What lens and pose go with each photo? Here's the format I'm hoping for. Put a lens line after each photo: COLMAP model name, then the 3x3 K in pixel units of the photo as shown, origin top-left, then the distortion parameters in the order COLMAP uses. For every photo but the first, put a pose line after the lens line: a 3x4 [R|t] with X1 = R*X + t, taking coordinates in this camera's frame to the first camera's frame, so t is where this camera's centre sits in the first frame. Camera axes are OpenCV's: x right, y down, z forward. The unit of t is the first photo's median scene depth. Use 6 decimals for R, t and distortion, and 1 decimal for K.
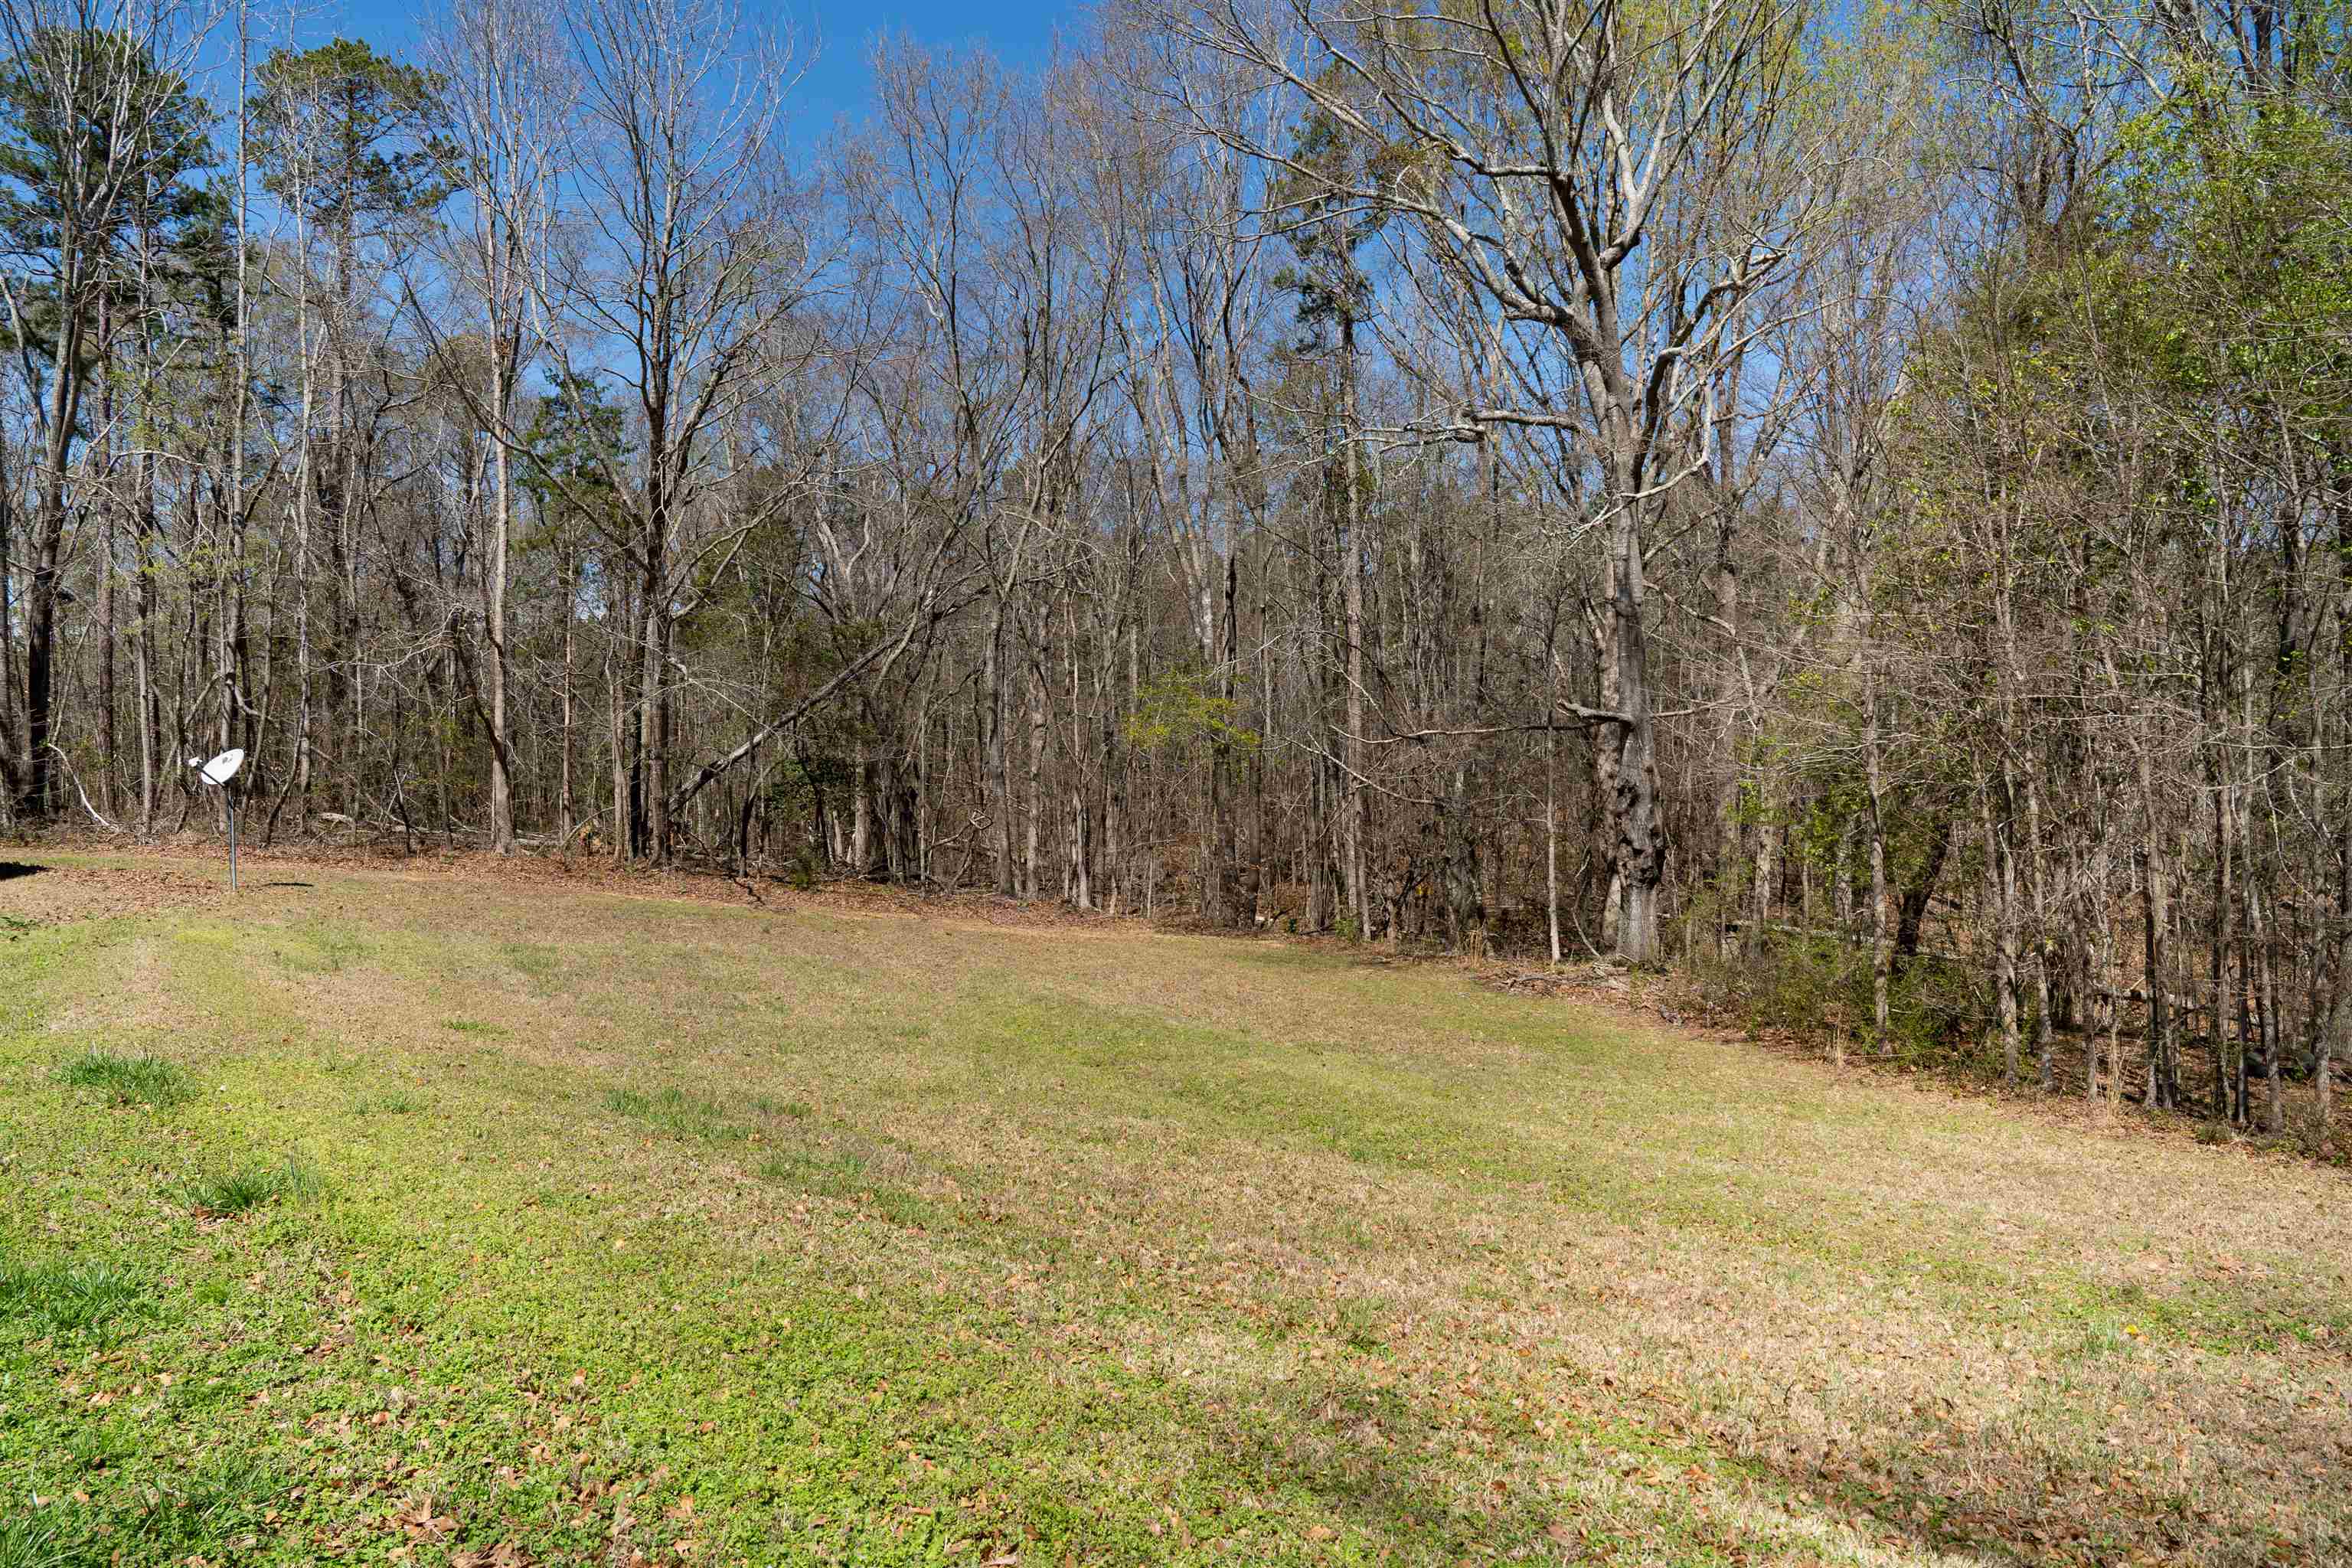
lens RADIAL K [[1609.9, 0, 1176.0], [0, 1609.9, 784.0], [0, 0, 1]] dist [-0.137358, 0.106268]
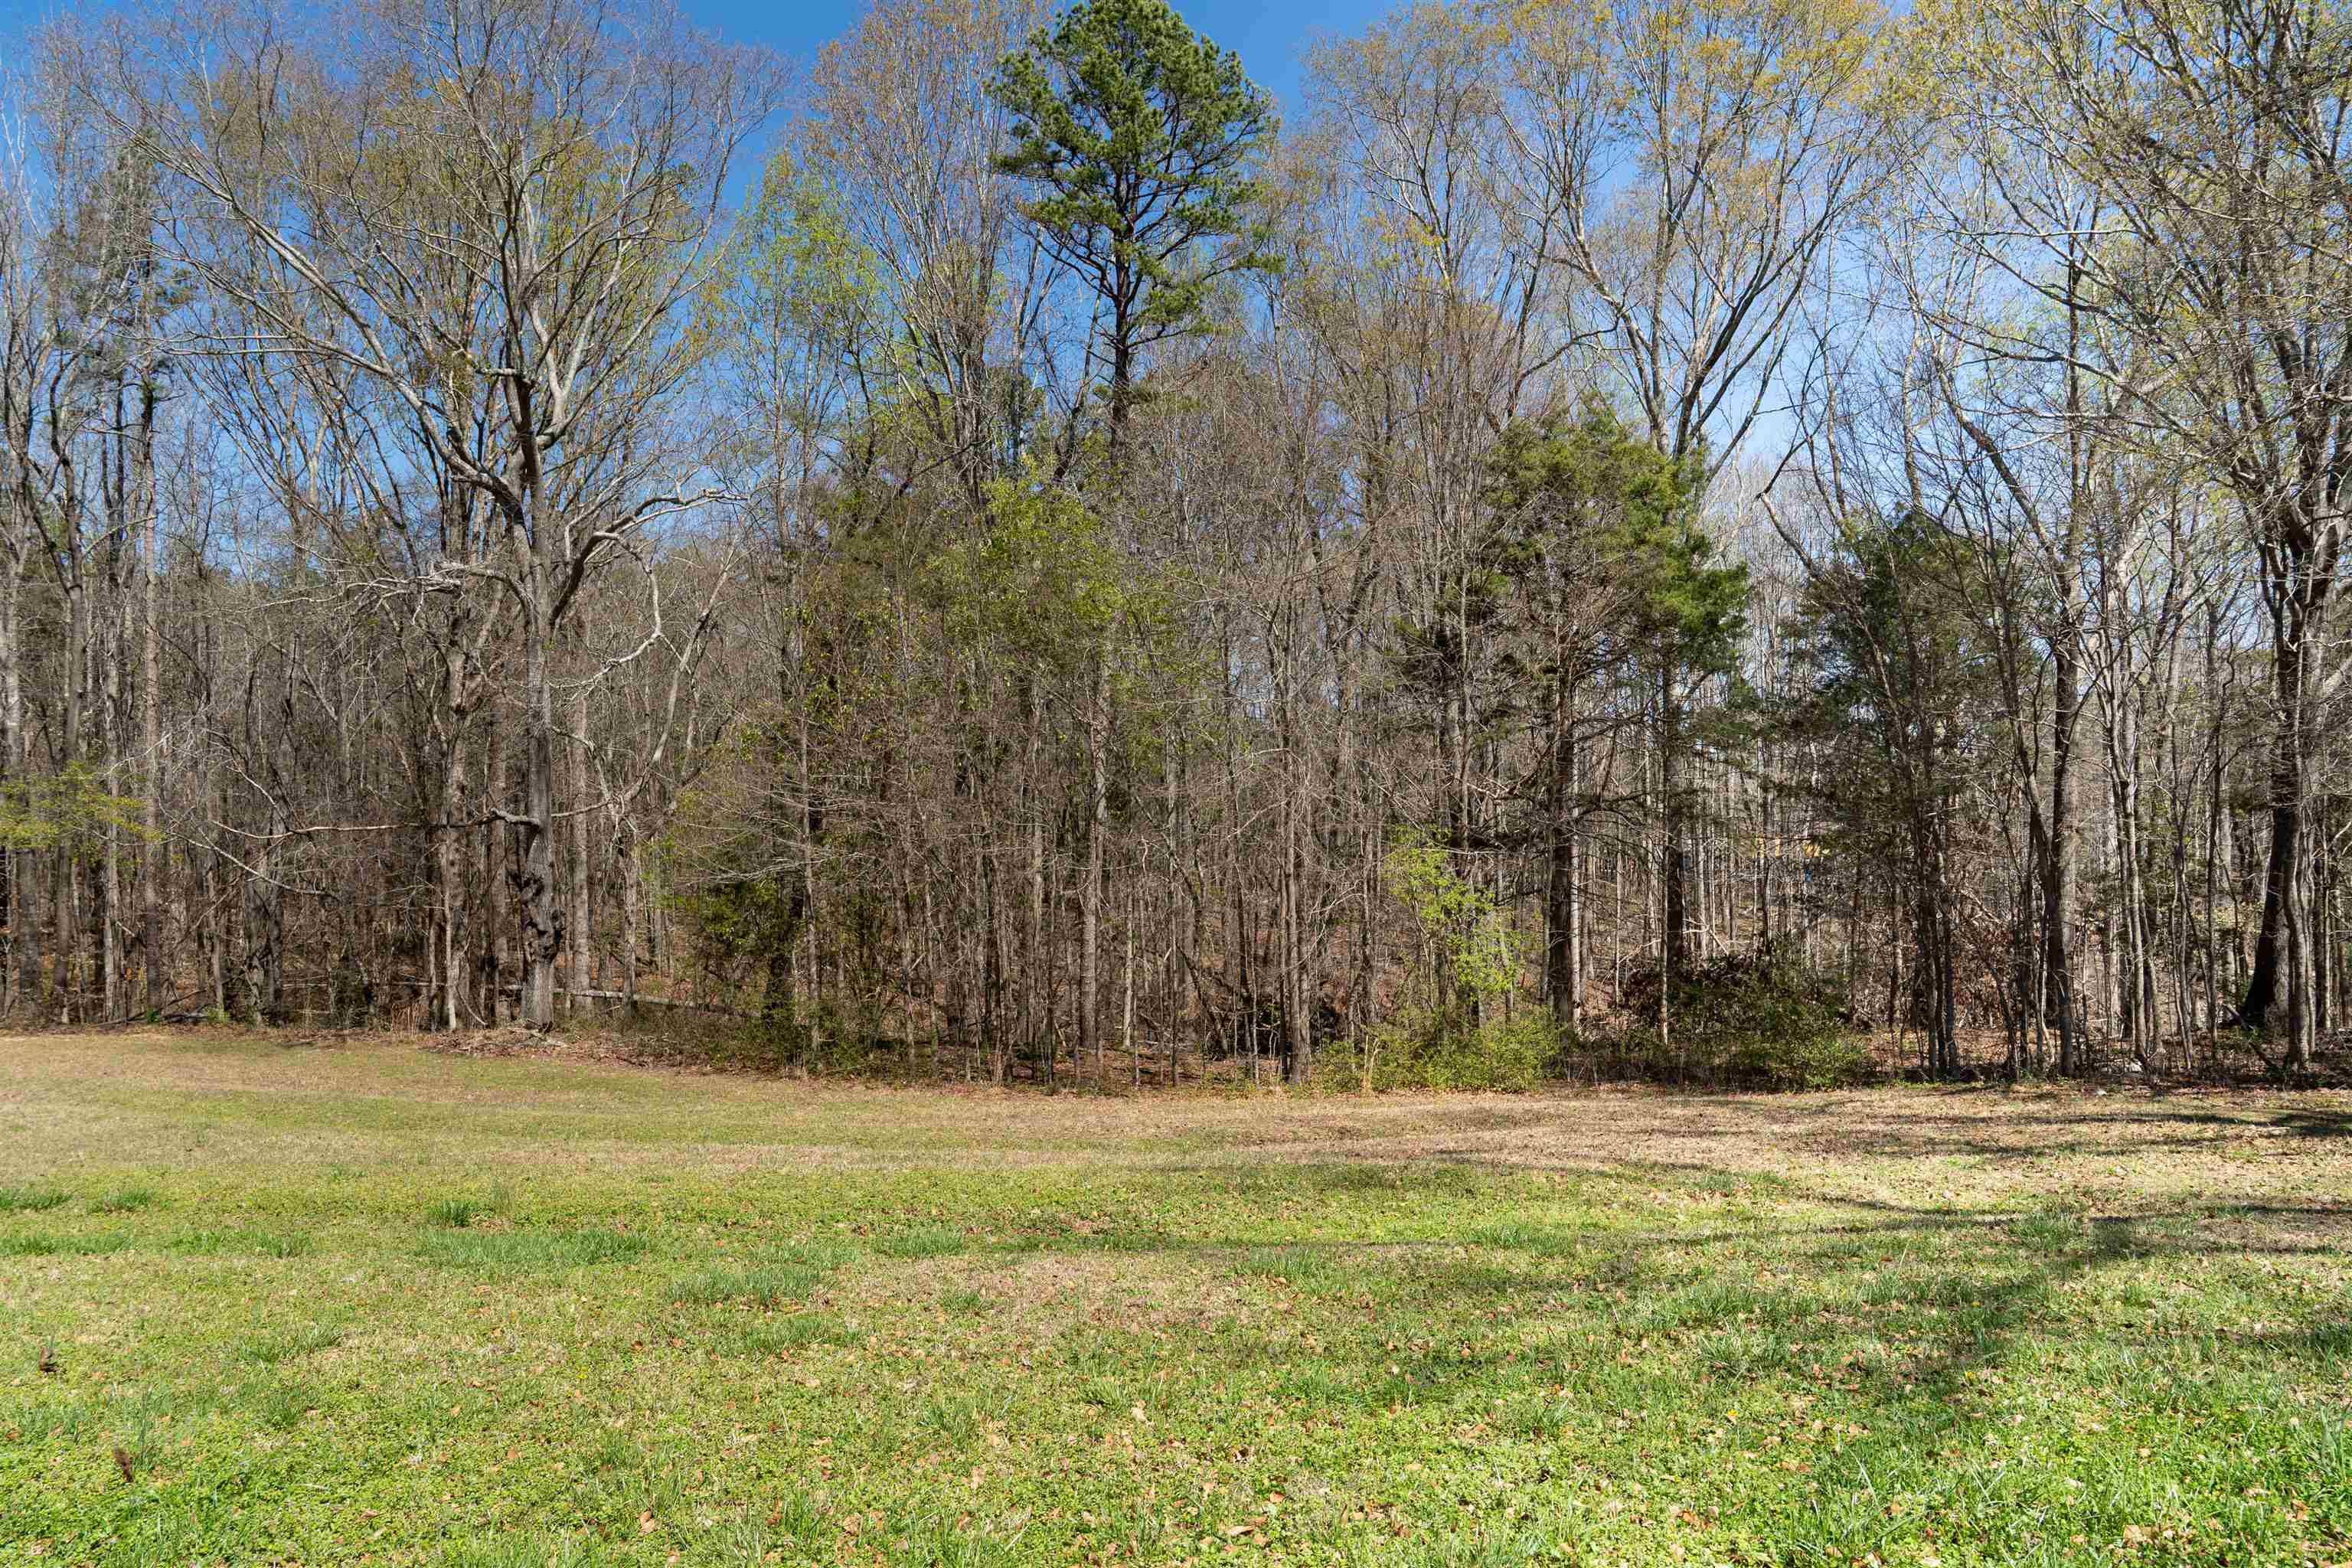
lens RADIAL K [[1635.3, 0, 1176.0], [0, 1635.3, 784.0], [0, 0, 1]] dist [-0.142647, -0.000411]
pose [[0.637950, 0.011411, 0.769993, -0.336705], [0.012328, 0.999611, -0.025027, -0.033920], [-0.769979, 0.025458, 0.637561, -0.142678]]
